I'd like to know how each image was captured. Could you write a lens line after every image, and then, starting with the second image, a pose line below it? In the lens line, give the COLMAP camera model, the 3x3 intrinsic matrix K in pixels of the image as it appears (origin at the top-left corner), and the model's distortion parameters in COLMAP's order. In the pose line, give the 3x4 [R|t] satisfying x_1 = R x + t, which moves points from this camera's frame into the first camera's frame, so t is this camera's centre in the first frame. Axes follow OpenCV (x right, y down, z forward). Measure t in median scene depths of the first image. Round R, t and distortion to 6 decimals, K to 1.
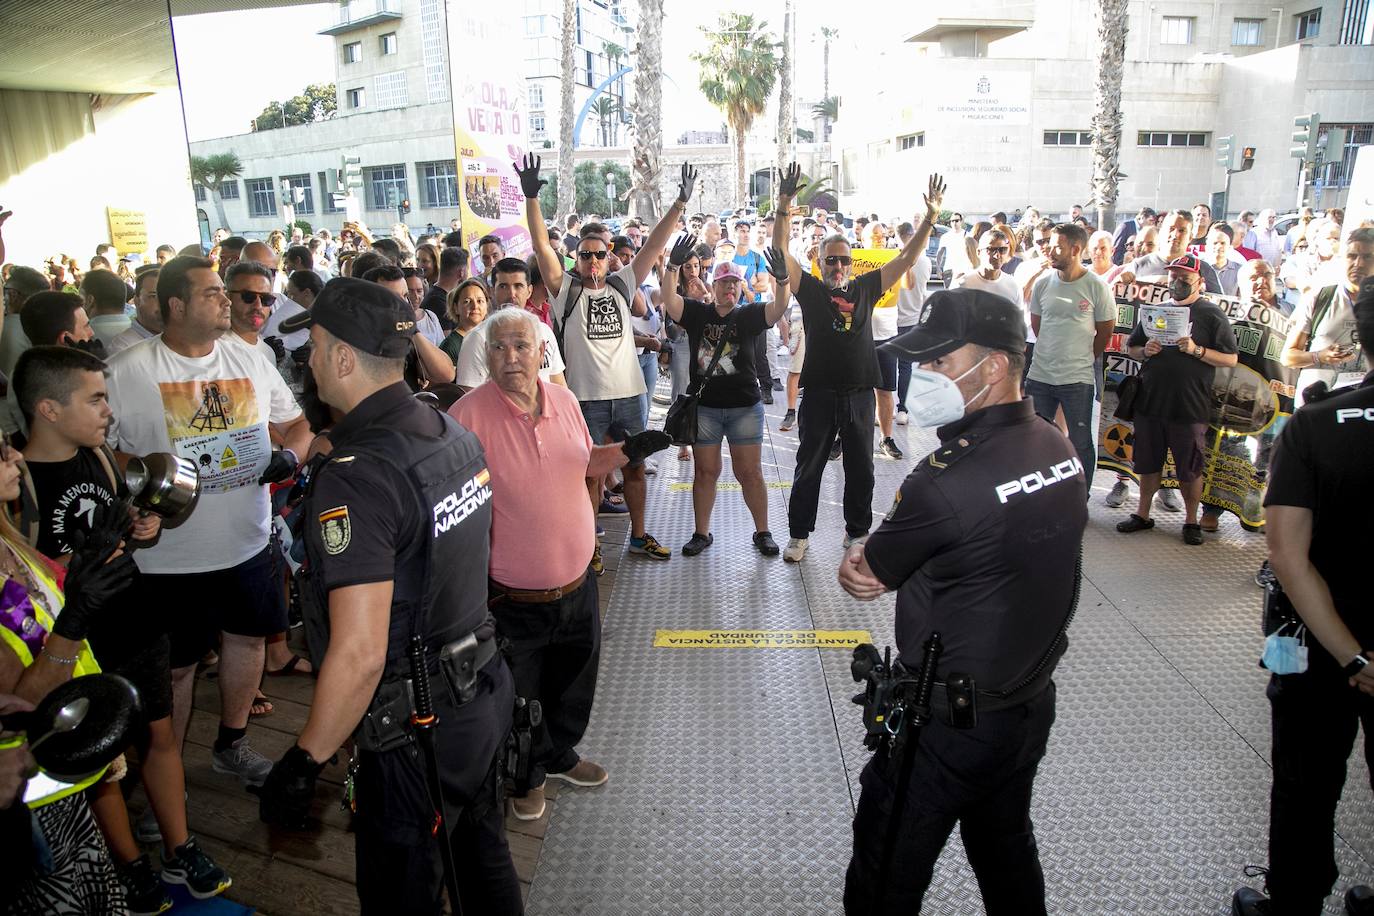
lens RADIAL K [[899.6, 0, 688.4], [0, 899.6, 451.8], [0, 0, 1]] dist [-0.120609, 0.060098]
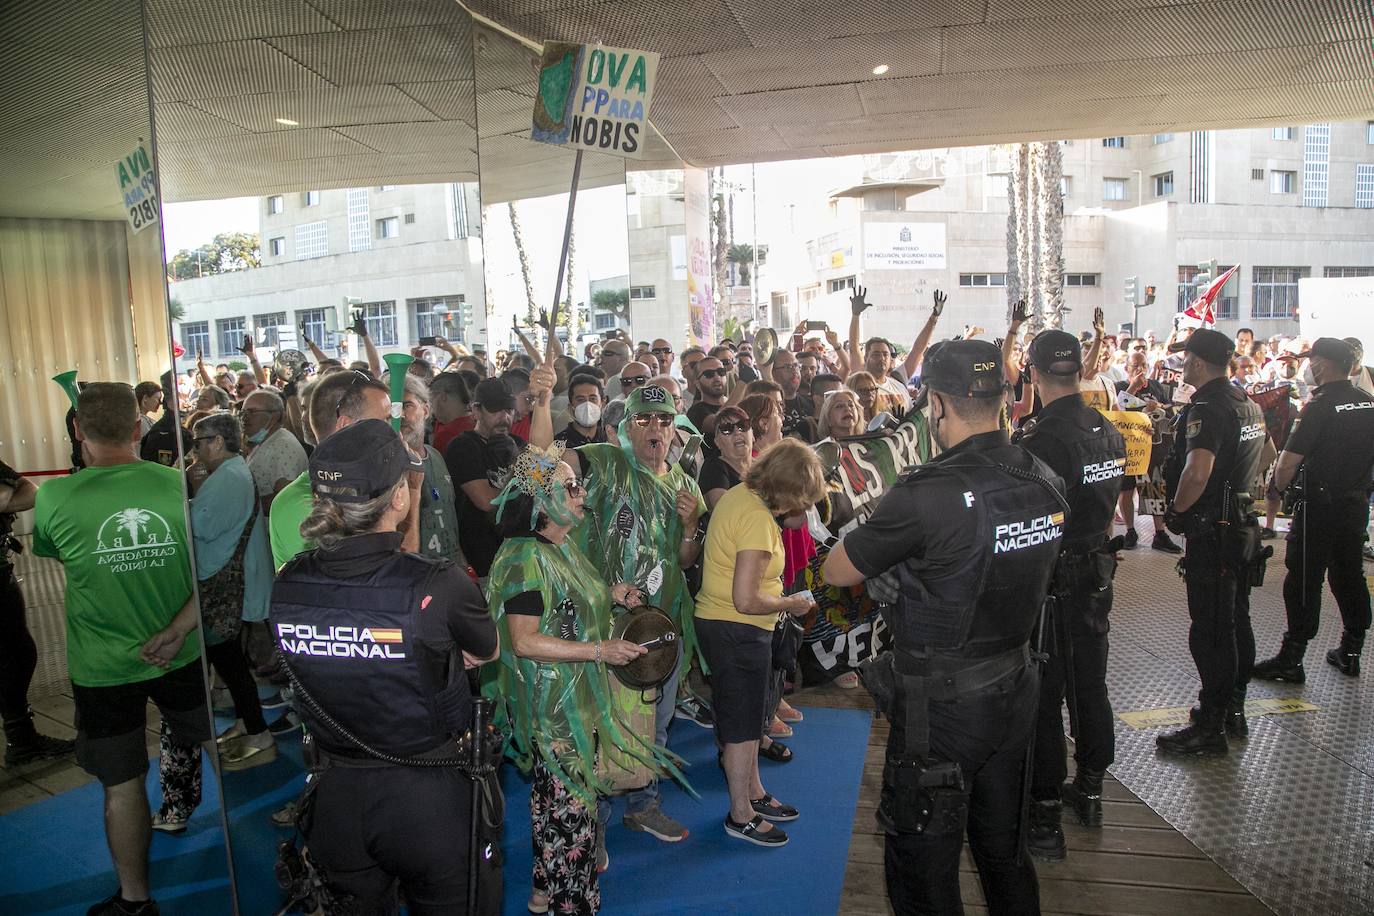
lens RADIAL K [[900.8, 0, 685.3], [0, 900.8, 467.1], [0, 0, 1]] dist [-0.136330, 0.069003]
pose [[0.993897, -0.023435, 0.107796, -0.069169], [0.038038, 0.990050, -0.135476, 0.018288], [-0.103549, 0.138749, 0.984899, -0.048351]]
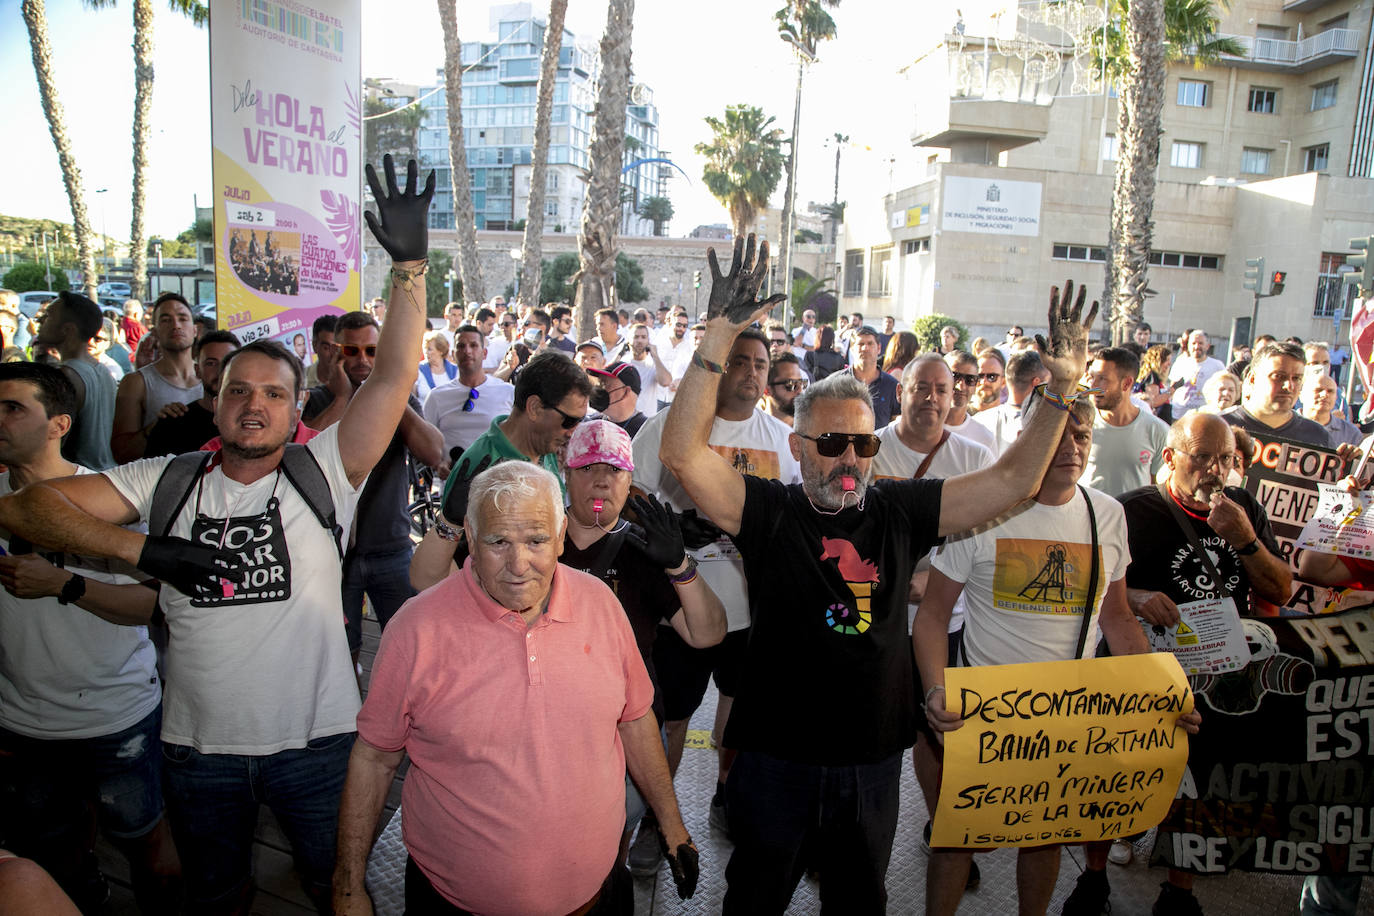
lens RADIAL K [[891.2, 0, 687.0], [0, 891.2, 458.0], [0, 0, 1]] dist [-0.124013, 0.056510]
pose [[0.997873, 0.065194, -0.000234, 0.017163], [-0.064948, 0.993793, -0.090320, -0.017622], [-0.005656, 0.090143, 0.995913, 0.062682]]
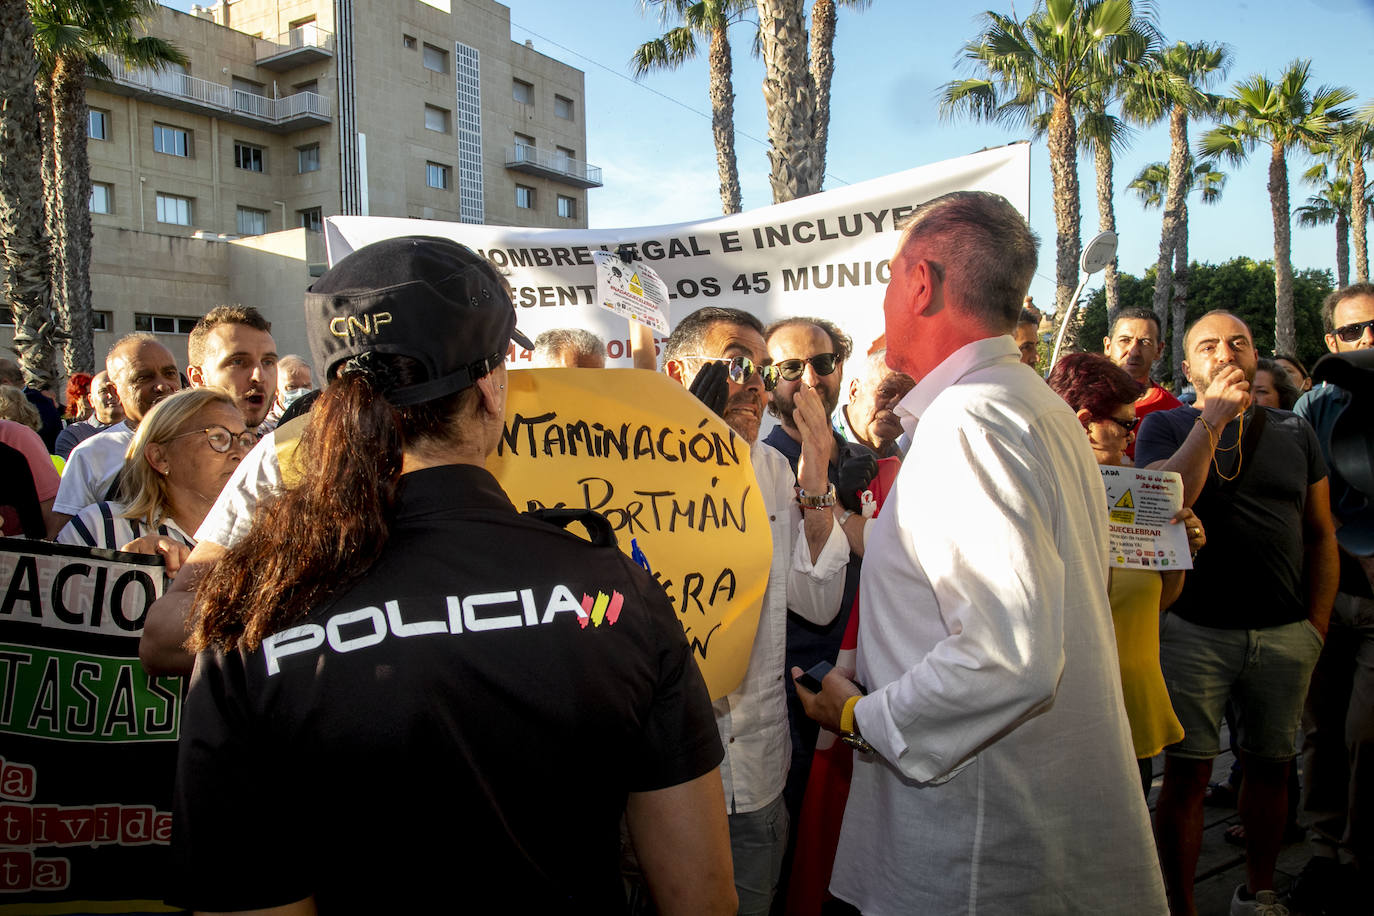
lens RADIAL K [[995.0, 0, 687.0], [0, 995.0, 458.0], [0, 0, 1]] dist [-0.081183, 0.051079]
pose [[0.583390, -0.037485, 0.811327, 0.081640], [0.223558, 0.967759, -0.116039, -0.023076], [-0.780819, 0.249075, 0.572961, 0.117338]]
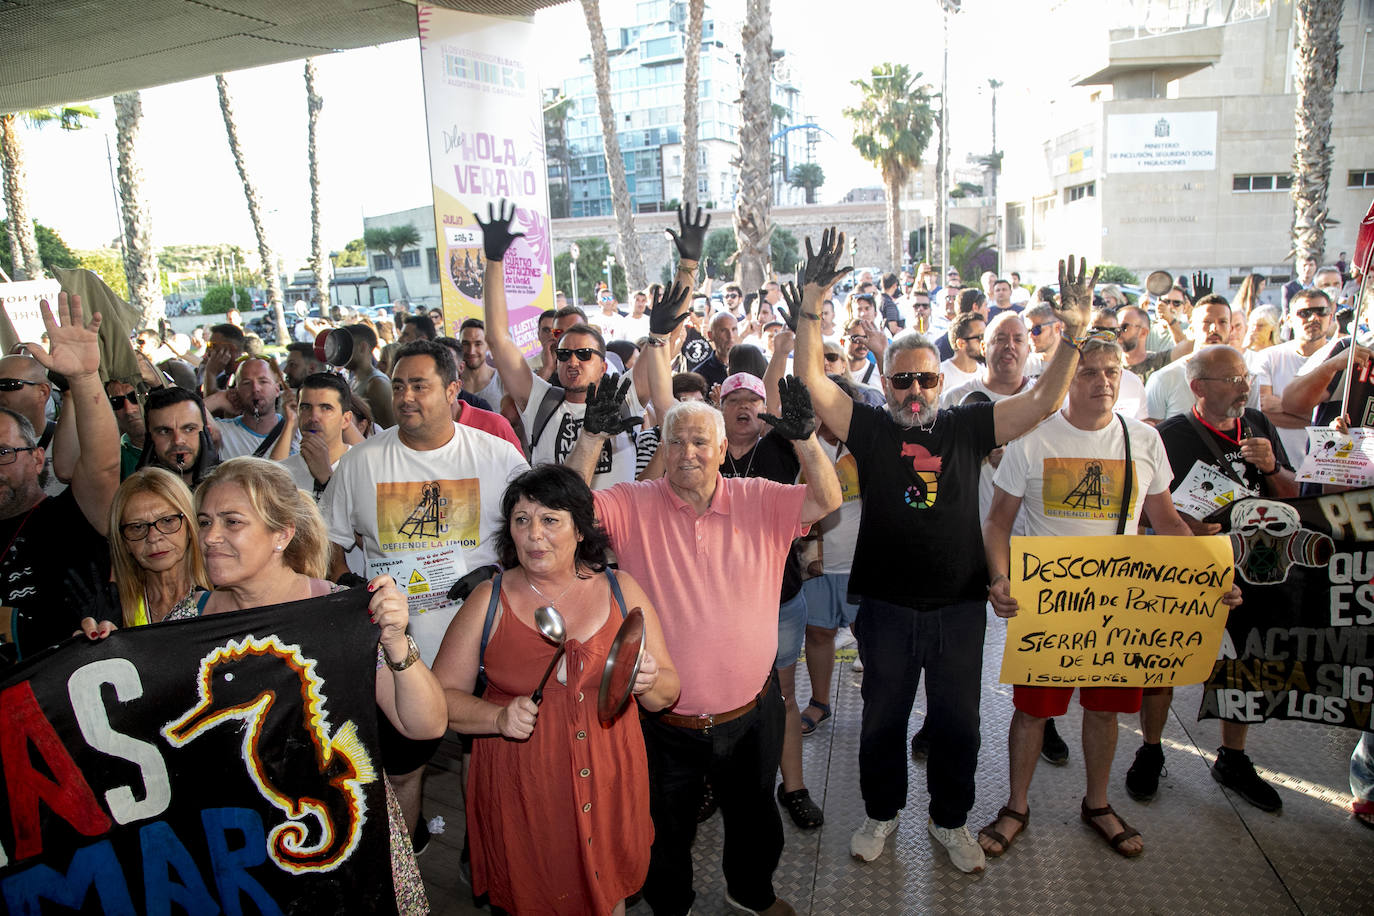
lens RADIAL K [[900.8, 0, 685.3], [0, 900.8, 467.1], [0, 0, 1]] dist [-0.136330, 0.069003]
pose [[0.982697, 0.015876, -0.184541, 0.018668], [-0.024409, 0.998731, -0.044060, -0.014107], [0.183608, 0.047802, 0.981837, 0.043311]]
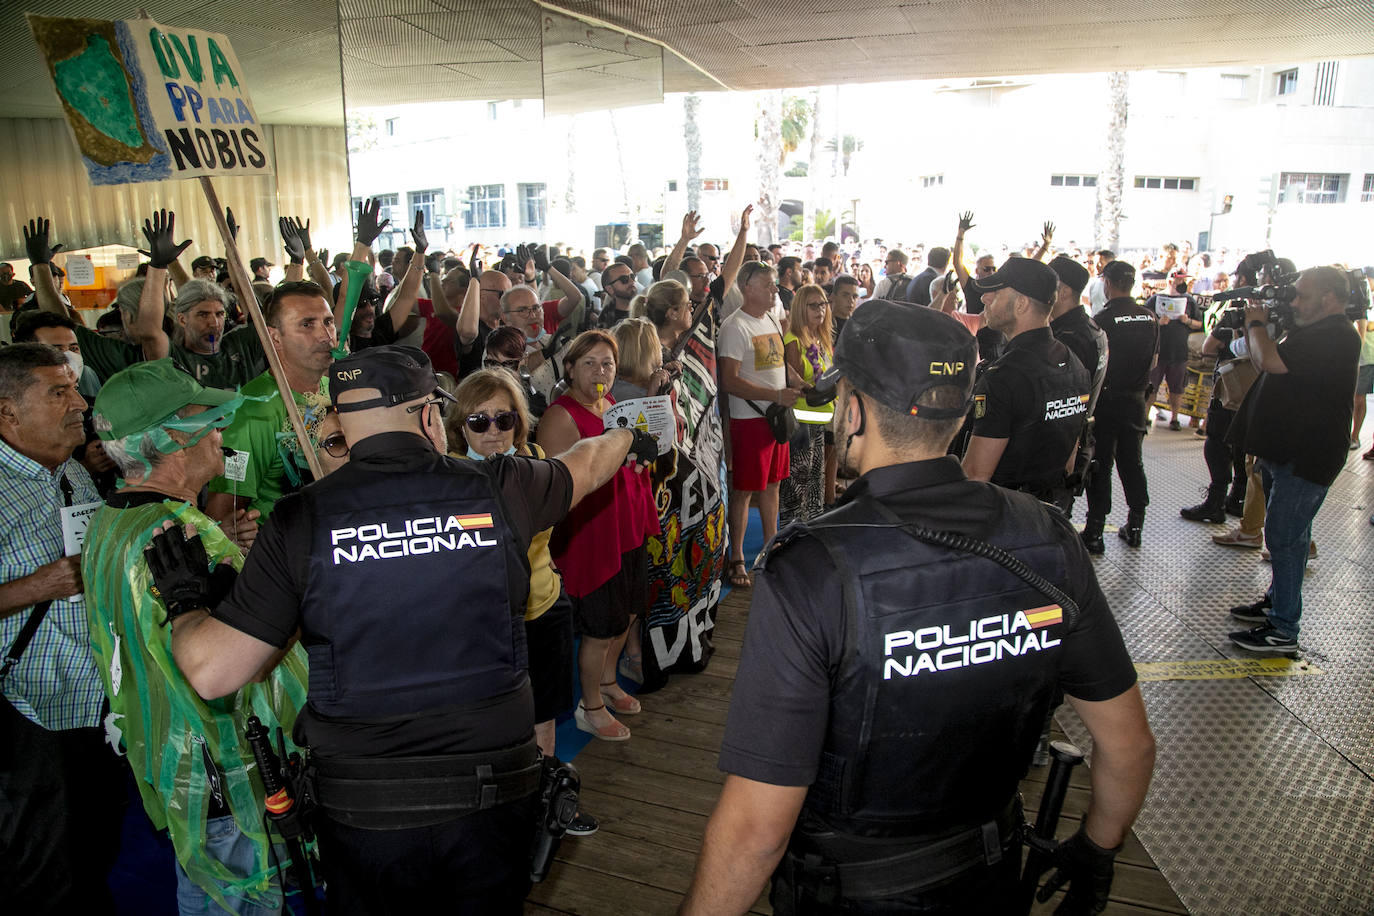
lens RADIAL K [[891.2, 0, 687.0], [0, 891.2, 458.0], [0, 0, 1]] dist [-0.124013, 0.056510]
pose [[0.999843, 0.017558, 0.002357, -0.055274], [-0.017502, 0.999602, -0.022117, 0.029299], [-0.002744, 0.022072, 0.999753, -0.099697]]
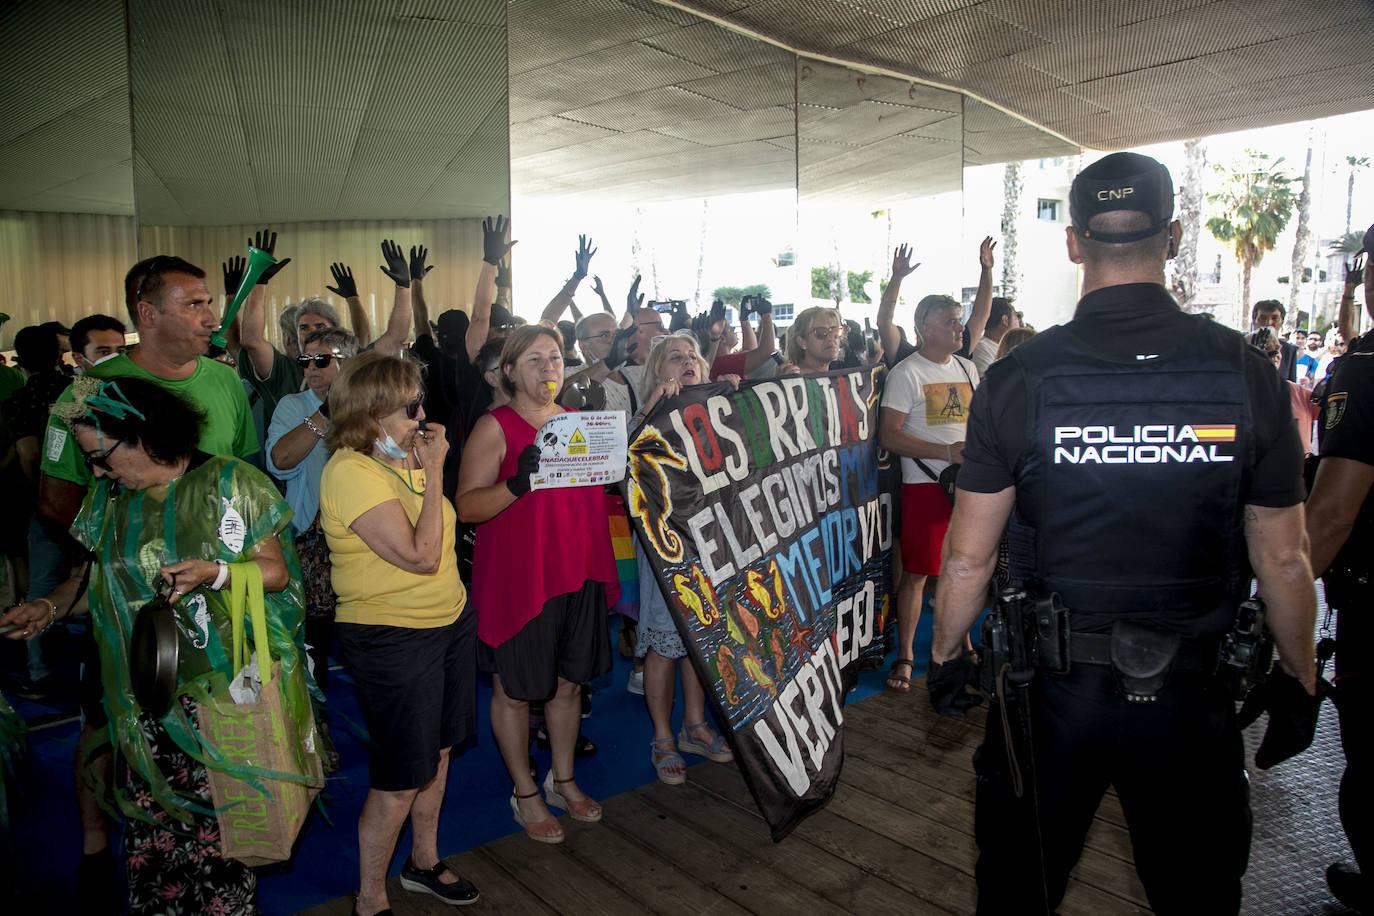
lens RADIAL K [[891.2, 0, 687.0], [0, 891.2, 458.0], [0, 0, 1]] dist [-0.124013, 0.056510]
pose [[0.875242, 0.085081, -0.476143, -0.020602], [-0.149327, 0.983850, -0.098689, 0.032025], [0.460057, 0.157478, 0.873813, -0.075721]]
